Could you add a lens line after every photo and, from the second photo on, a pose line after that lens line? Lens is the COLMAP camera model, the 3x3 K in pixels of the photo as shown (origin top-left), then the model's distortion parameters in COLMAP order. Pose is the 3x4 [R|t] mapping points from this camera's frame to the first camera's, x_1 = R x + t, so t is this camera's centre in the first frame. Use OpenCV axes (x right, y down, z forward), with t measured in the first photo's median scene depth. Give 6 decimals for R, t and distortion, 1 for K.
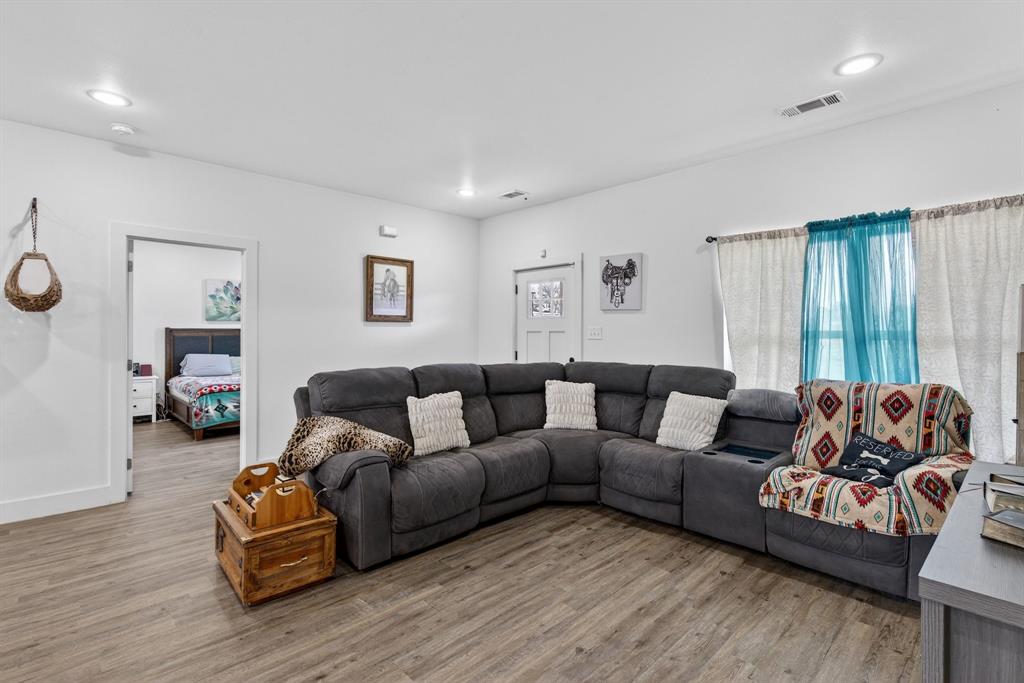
lens RADIAL K [[475.7, 0, 512.0], [0, 475.7, 341.5], [0, 0, 1]] dist [-0.000219, -0.000133]
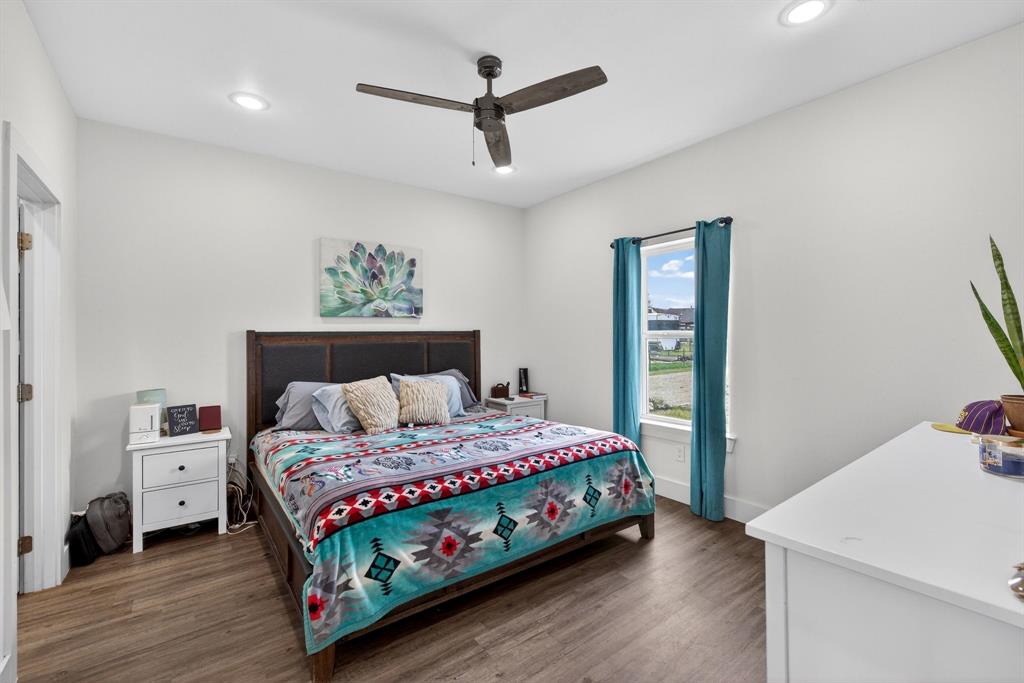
lens RADIAL K [[446.3, 0, 512.0], [0, 446.3, 341.5], [0, 0, 1]] dist [0.001288, 0.000168]
pose [[0.990482, -0.014068, -0.136921, -0.384526], [0.012956, 0.999875, -0.009011, -0.009691], [0.137031, 0.007151, 0.990541, 0.566620]]
